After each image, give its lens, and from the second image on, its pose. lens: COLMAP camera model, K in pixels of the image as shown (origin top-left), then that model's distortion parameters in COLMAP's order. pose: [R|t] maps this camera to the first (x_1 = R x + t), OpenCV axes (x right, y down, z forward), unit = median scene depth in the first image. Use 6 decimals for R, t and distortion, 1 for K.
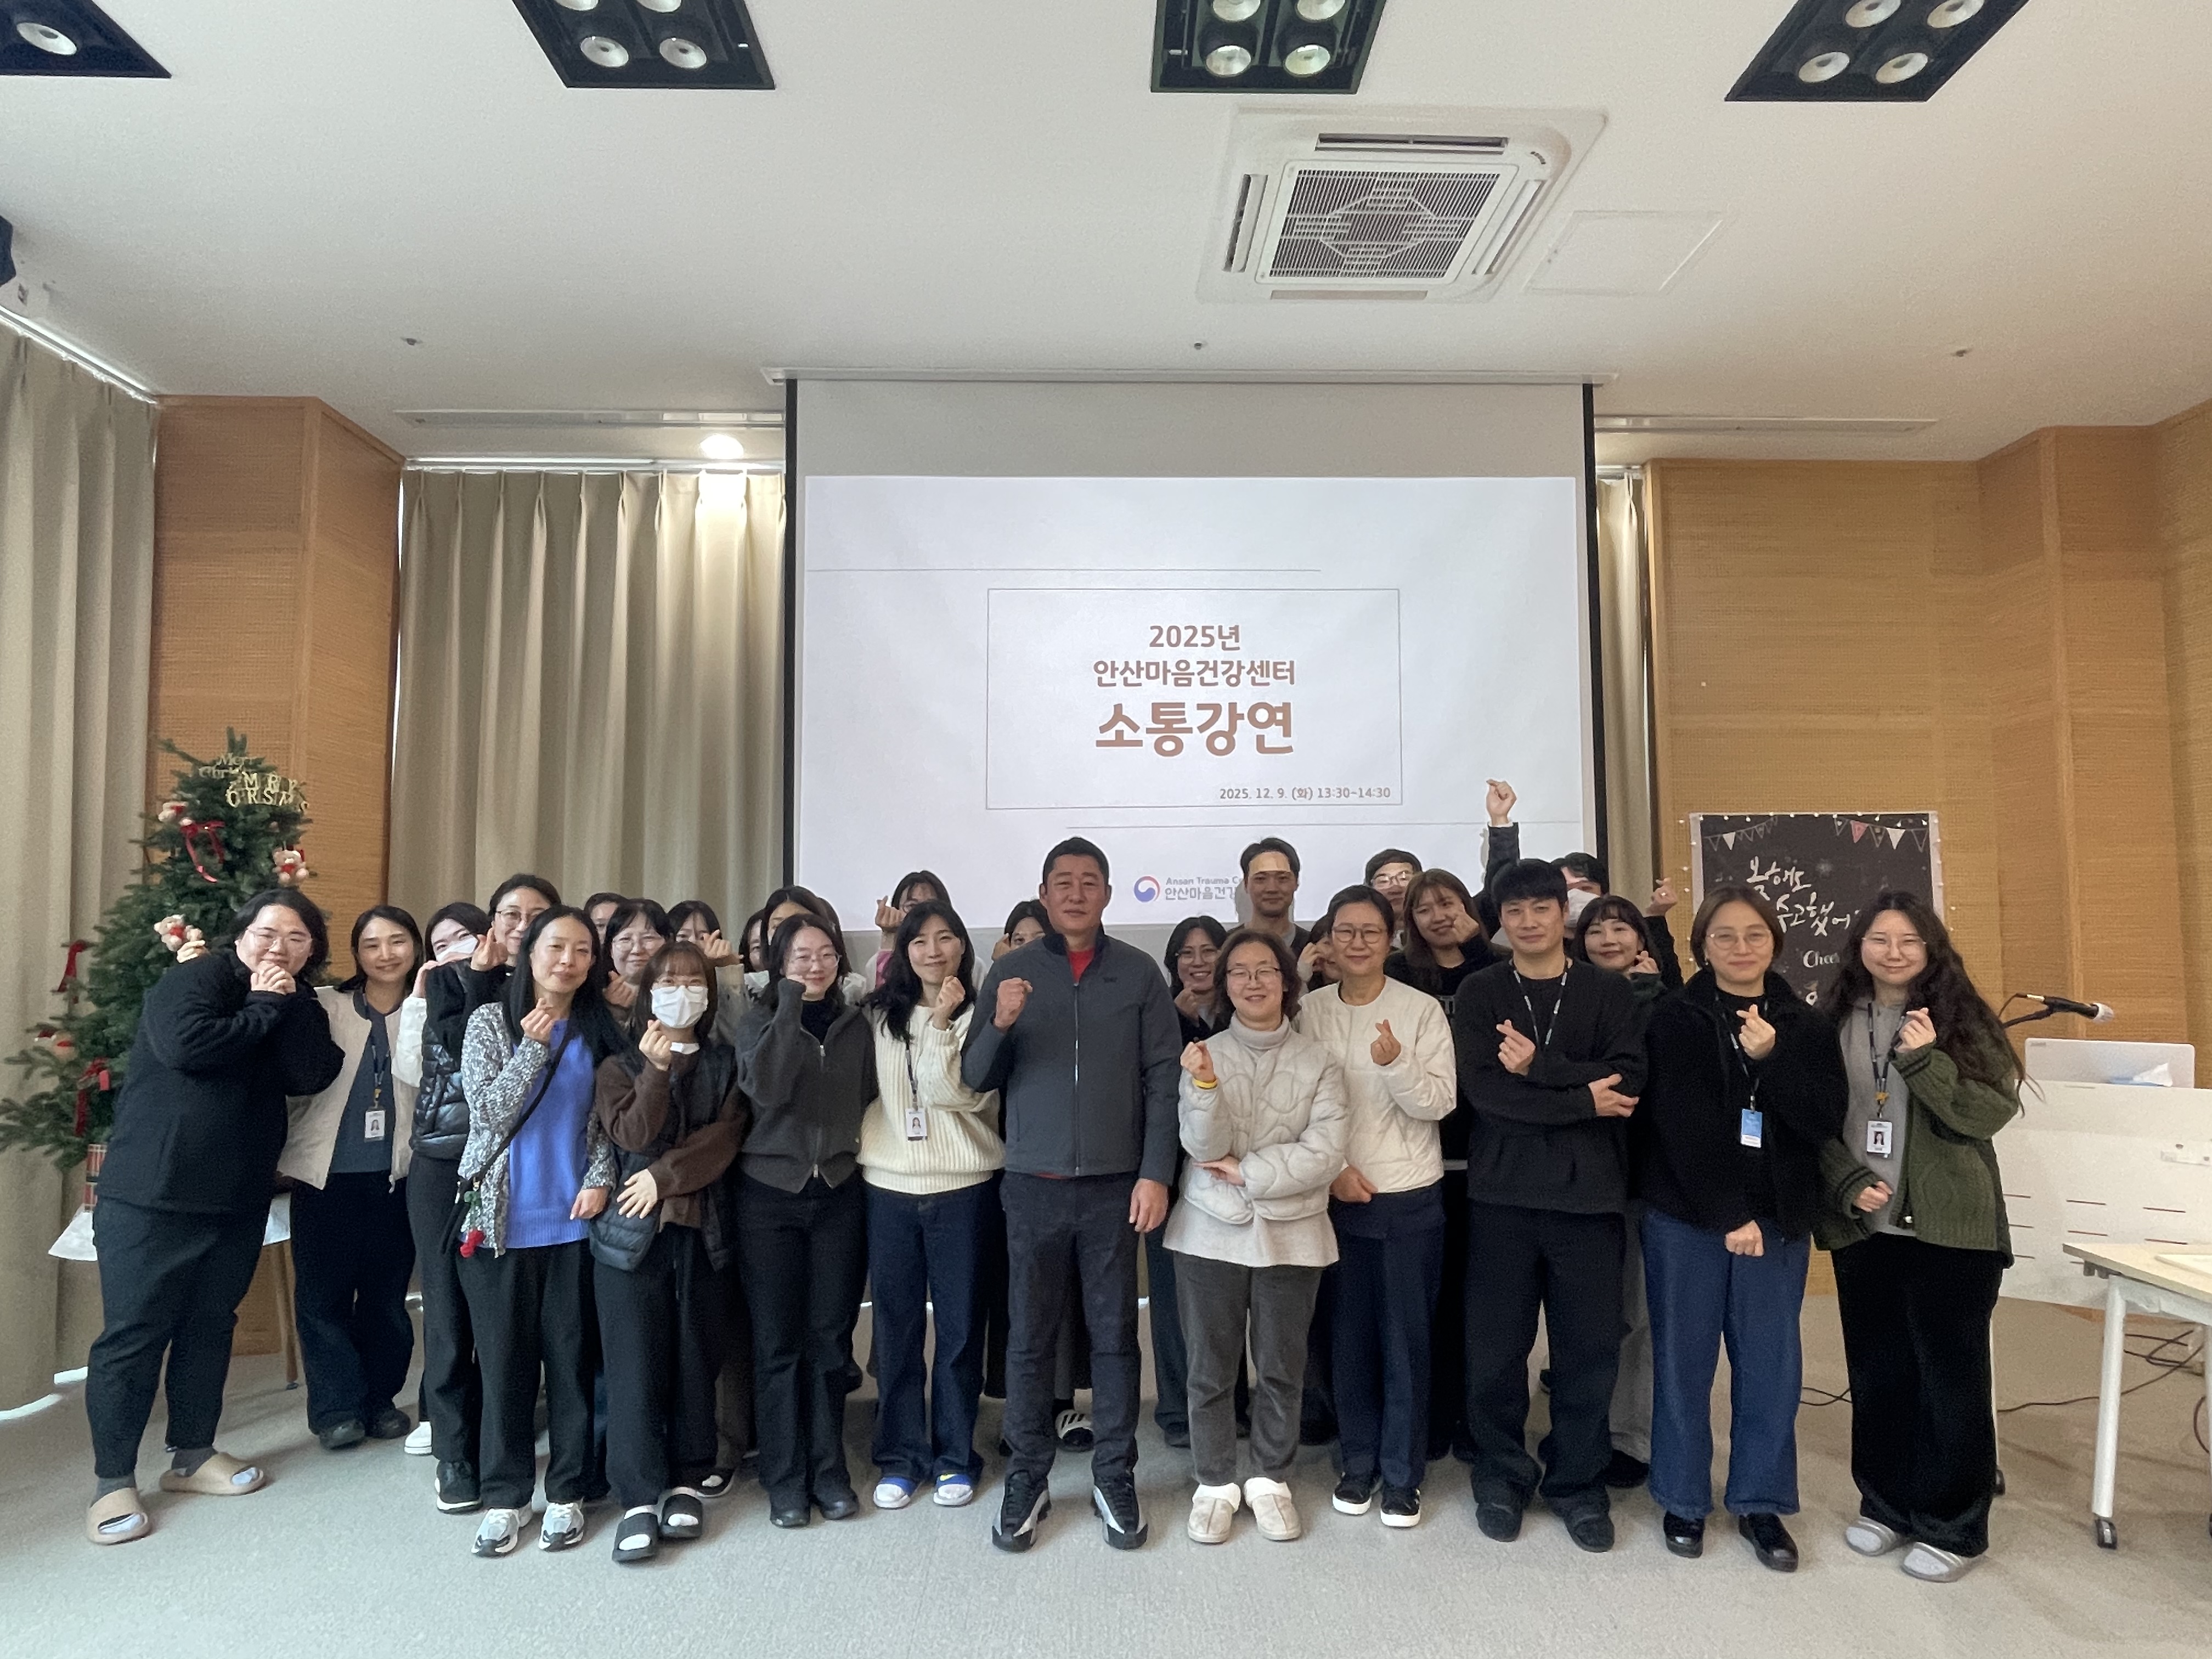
lens RADIAL K [[1266.5, 0, 1101.1], [0, 1266.5, 838.9], [0, 0, 1]] dist [-0.009757, -0.003783]
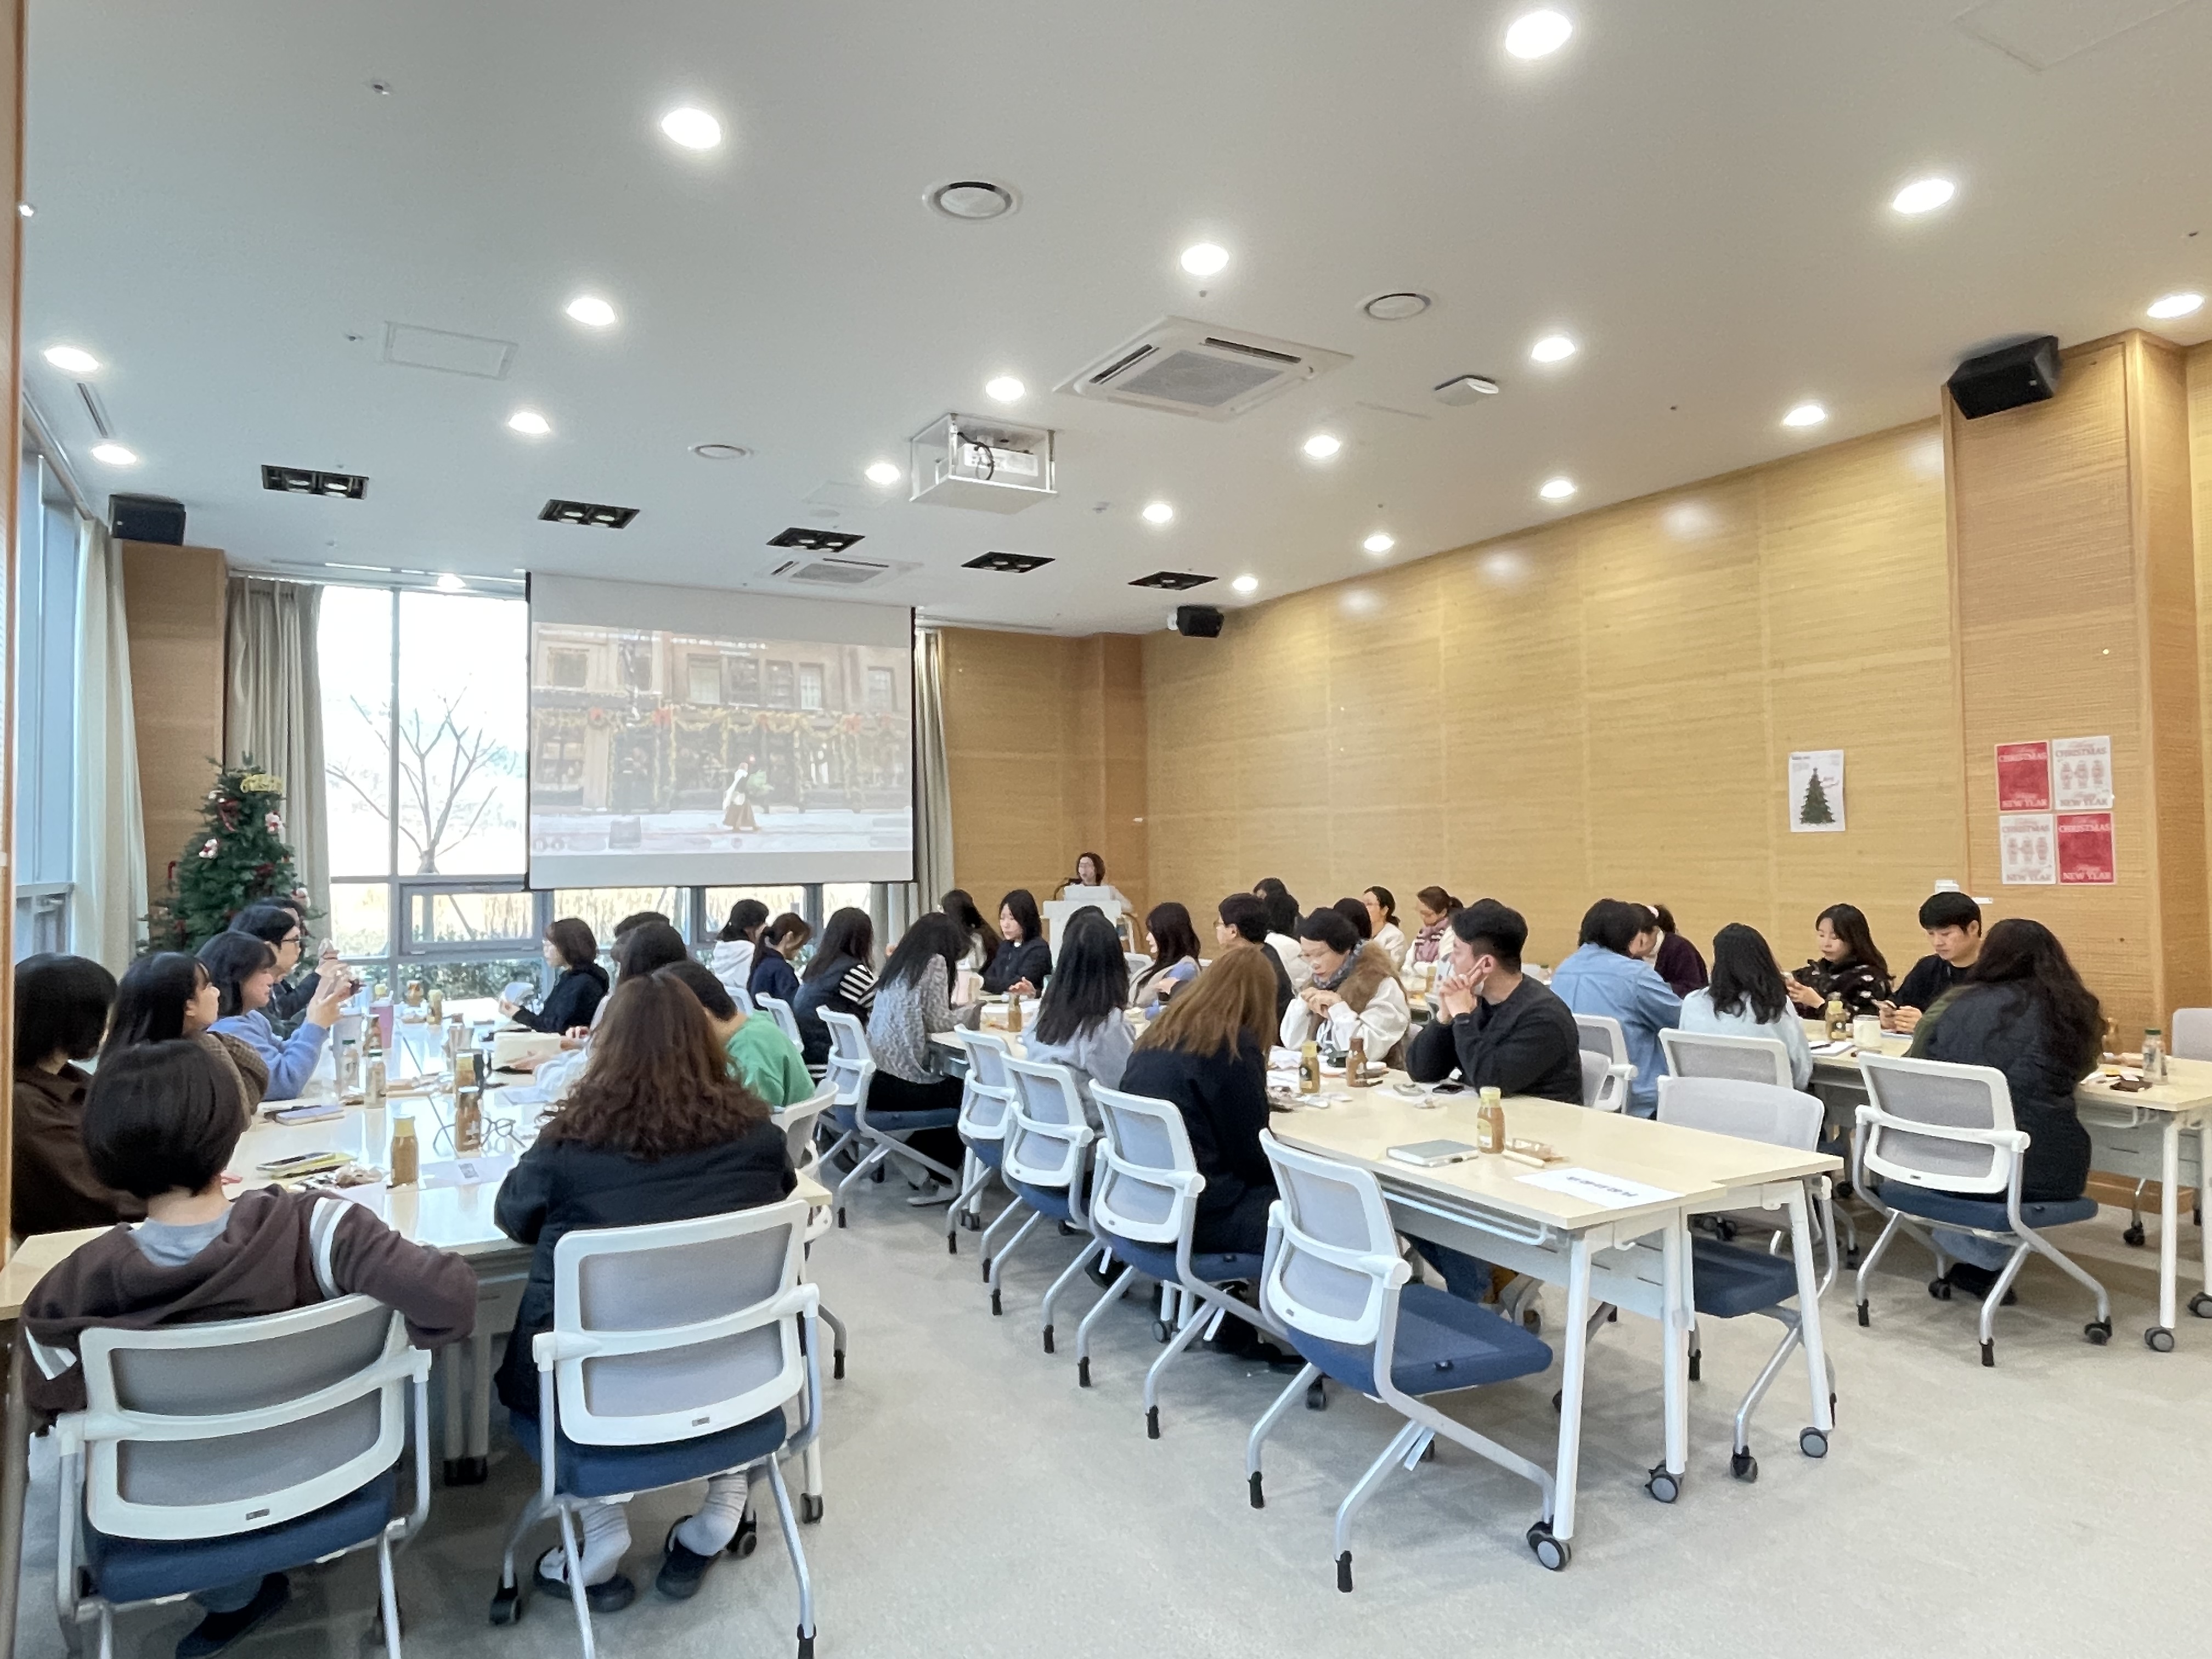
lens RADIAL K [[1369.5, 0, 1105.4], [0, 1369.5, 832.2], [0, 0, 1]] dist [0.010717, 0.000954]
pose [[0.866499, 0.000691, 0.499179, -0.523174], [-0.023060, 0.998987, 0.038645, -0.065496], [-0.498647, -0.044997, 0.865637, -1.271167]]
